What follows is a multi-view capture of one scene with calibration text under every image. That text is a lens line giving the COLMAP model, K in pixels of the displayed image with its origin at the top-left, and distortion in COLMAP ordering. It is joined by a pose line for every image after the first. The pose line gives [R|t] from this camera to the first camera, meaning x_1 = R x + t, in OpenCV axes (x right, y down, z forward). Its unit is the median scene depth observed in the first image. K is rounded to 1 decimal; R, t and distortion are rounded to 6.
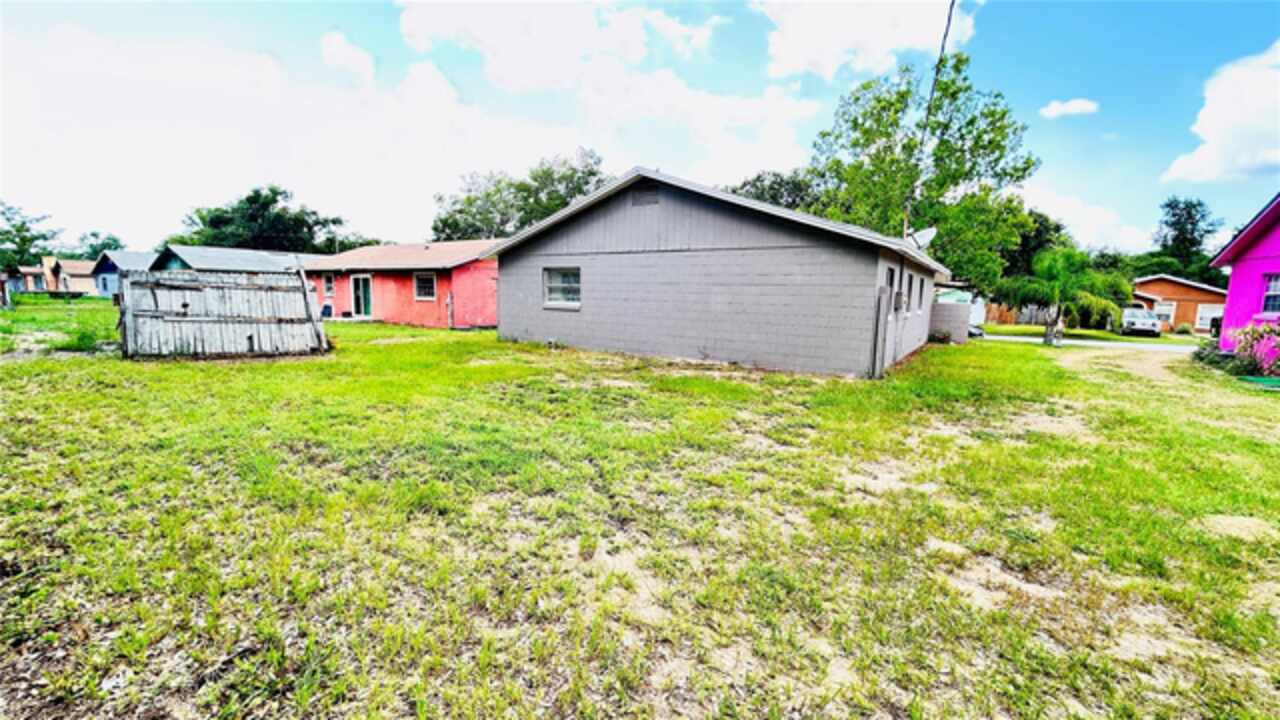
lens RADIAL K [[517.1, 0, 637.8], [0, 517.1, 359.9], [0, 0, 1]] dist [-0.000626, 0.001026]
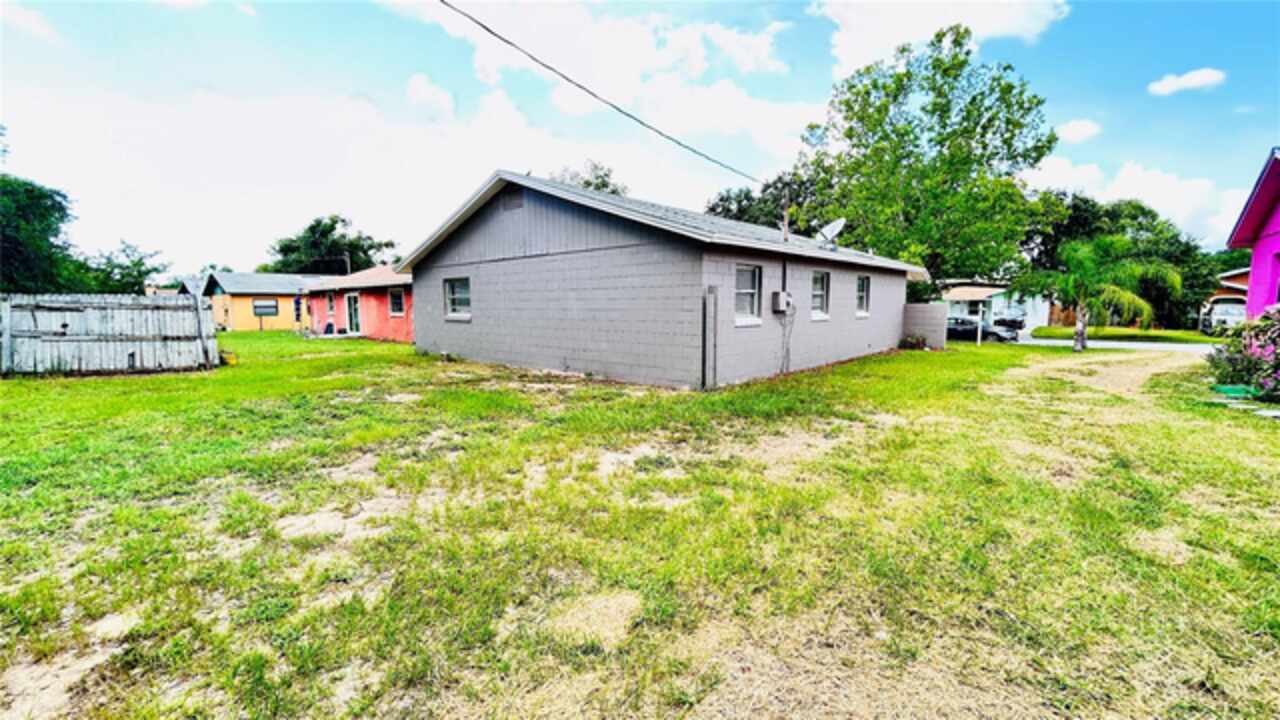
lens RADIAL K [[517.1, 0, 637.8], [0, 517.1, 359.9], [0, 0, 1]] dist [-0.000626, 0.001026]
pose [[0.990130, -0.014005, -0.139453, 0.370192], [0.010853, 0.999669, -0.023335, 0.002383], [0.139734, 0.021592, 0.989954, 0.094010]]
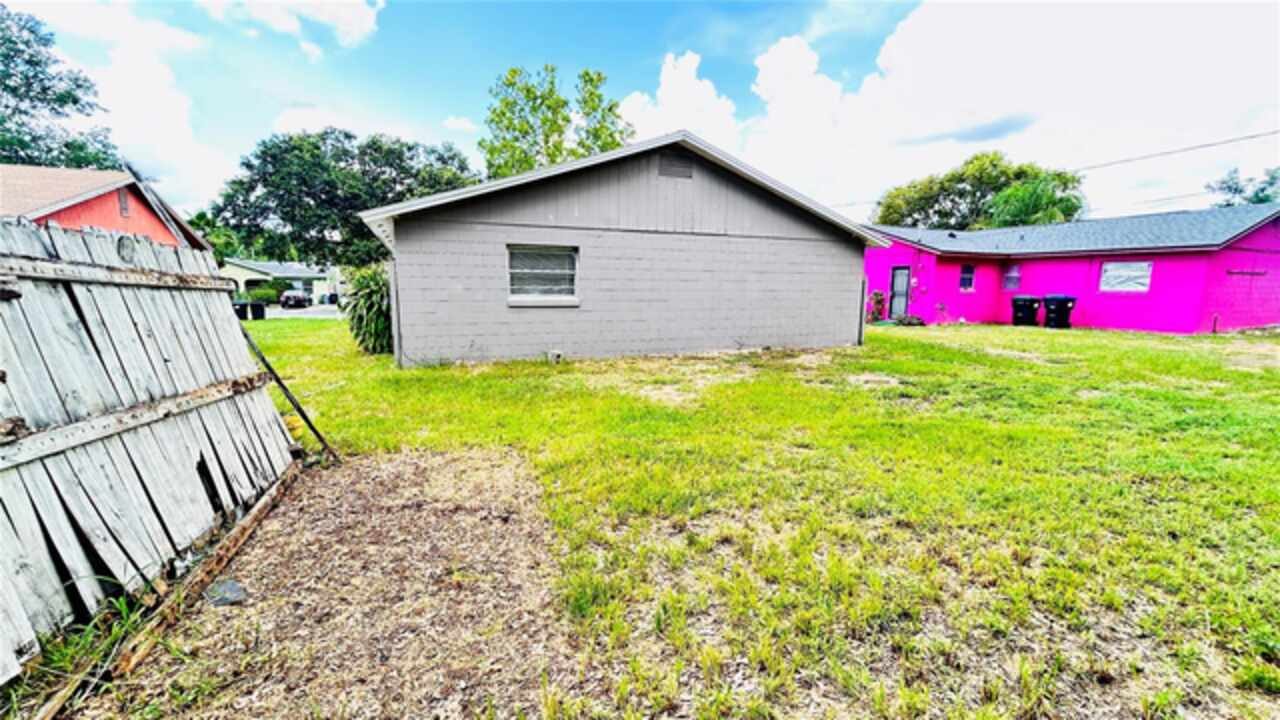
lens RADIAL K [[517.1, 0, 637.8], [0, 517.1, 359.9], [0, 0, 1]] dist [-0.000626, 0.001026]
pose [[0.537761, -0.145103, 0.830517, -0.760510], [0.107329, 0.988846, 0.103270, -0.098055], [-0.836238, 0.033604, 0.547336, 0.599605]]
